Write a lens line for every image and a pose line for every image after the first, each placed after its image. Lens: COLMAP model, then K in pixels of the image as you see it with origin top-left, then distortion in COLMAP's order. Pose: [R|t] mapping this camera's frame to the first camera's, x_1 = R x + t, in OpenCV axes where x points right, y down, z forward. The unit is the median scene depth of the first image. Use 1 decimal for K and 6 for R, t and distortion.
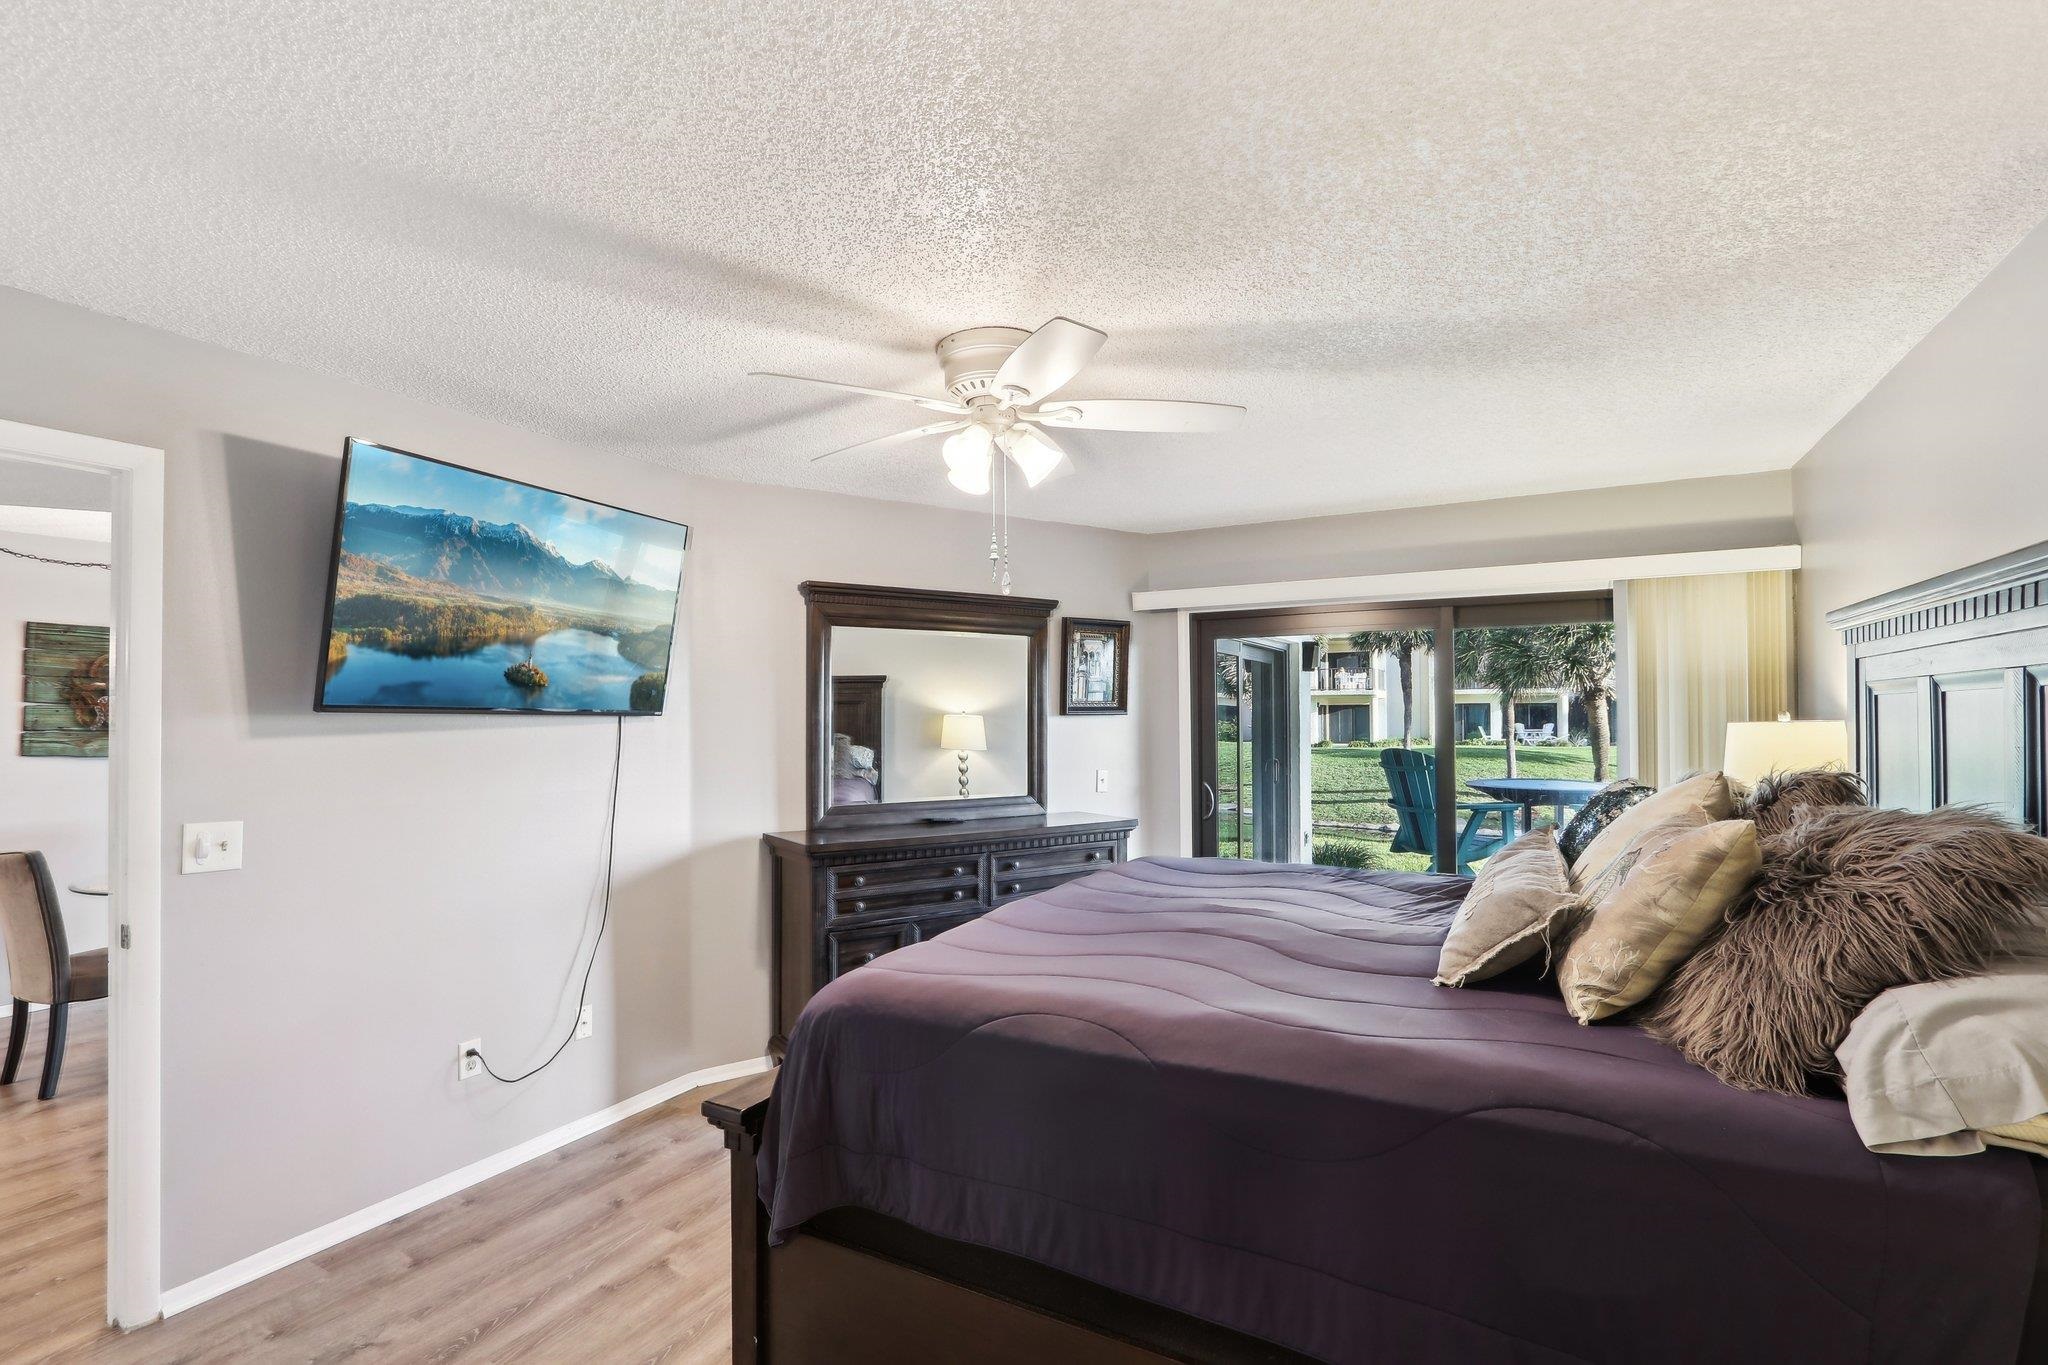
lens RADIAL K [[959.7, 0, 1000.1], [0, 959.7, 705.3], [0, 0, 1]] dist [-0.023639, 0.008158]
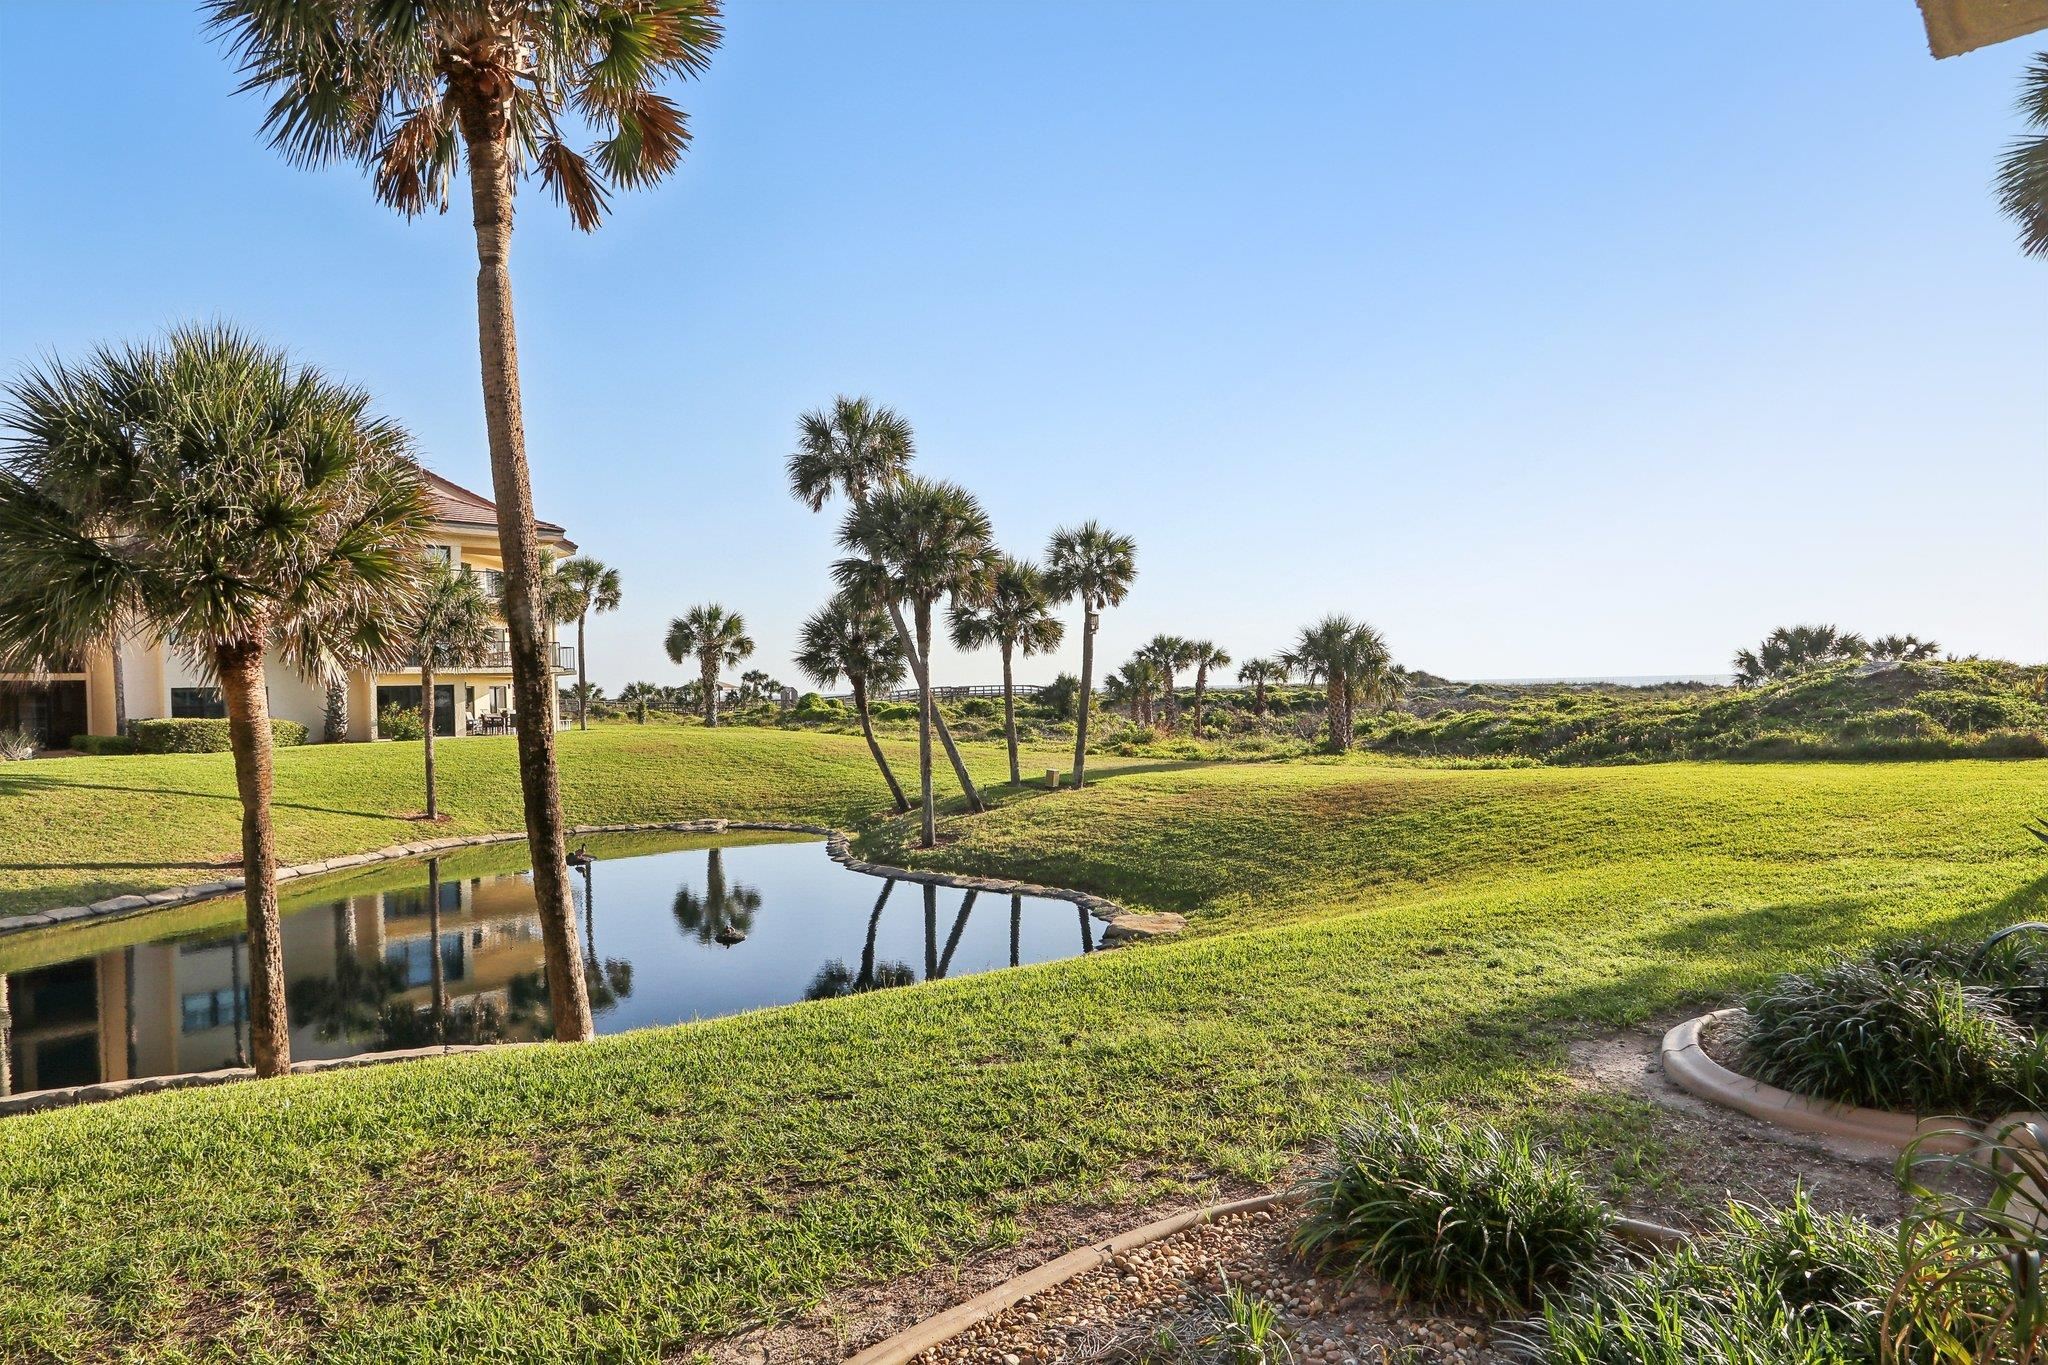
lens RADIAL K [[1134.6, 0, 989.3], [0, 1134.6, 704.1], [0, 0, 1]] dist [-0.003408, -0.001855]
pose [[0.272478, -0.014885, 0.962047, 0.653163], [0.009780, 0.999872, 0.012700, 0.032716], [-0.962112, 0.005948, 0.272589, 1.743448]]
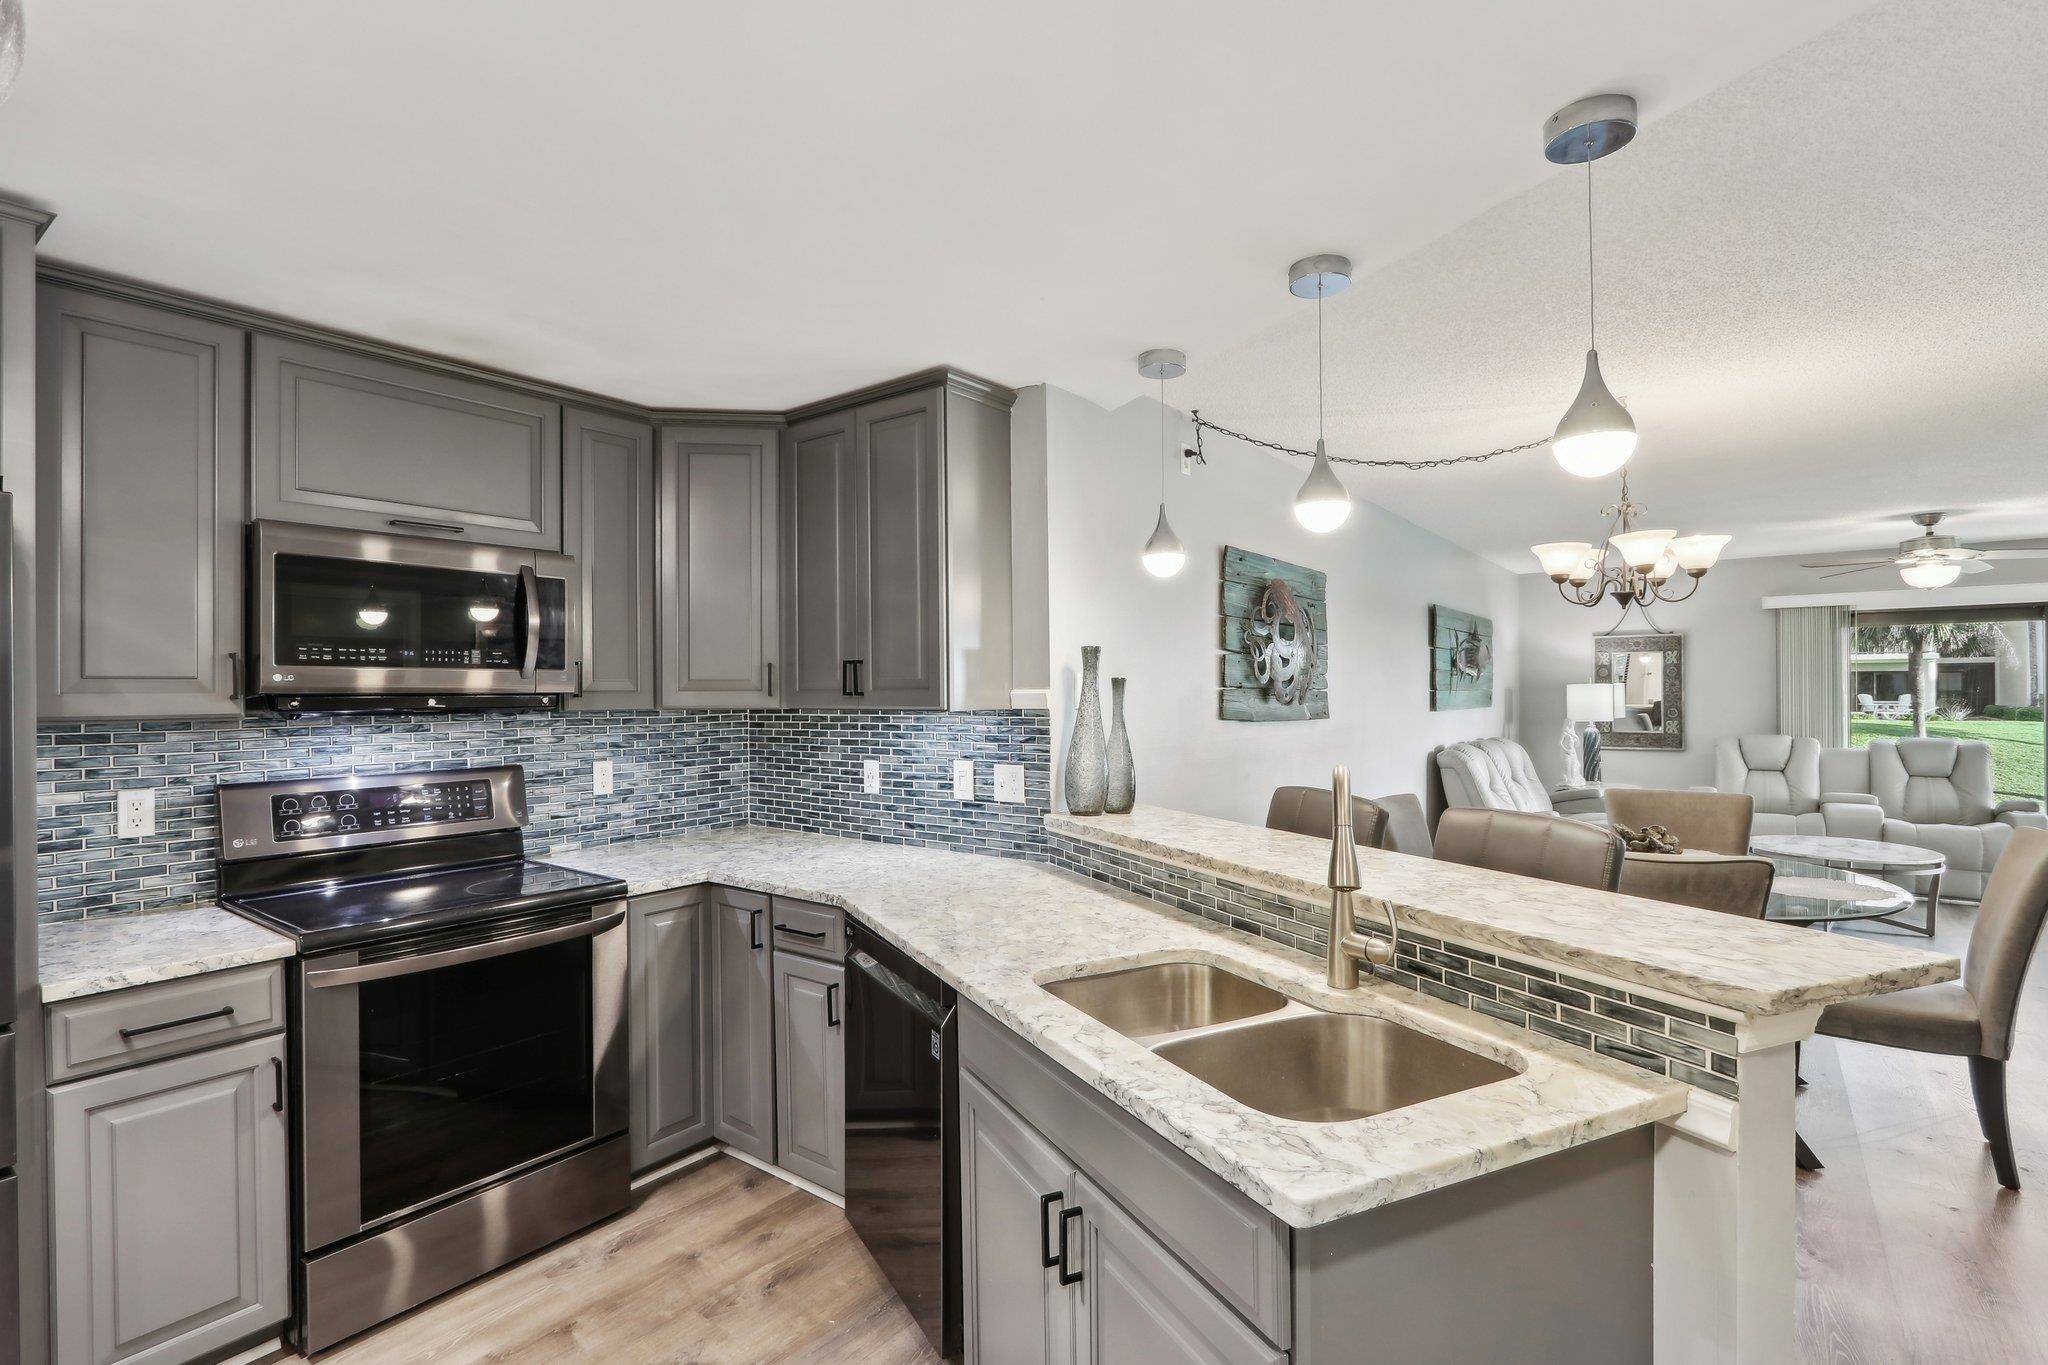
lens RADIAL K [[970.3, 0, 1001.8], [0, 970.3, 690.9], [0, 0, 1]] dist [-0.013543, 0.000476]
pose [[0.989442, -0.001474, -0.144920, -1.097995], [0.003427, 0.999907, 0.013224, 0.019210], [0.144887, -0.013582, 0.989355, 0.187216]]
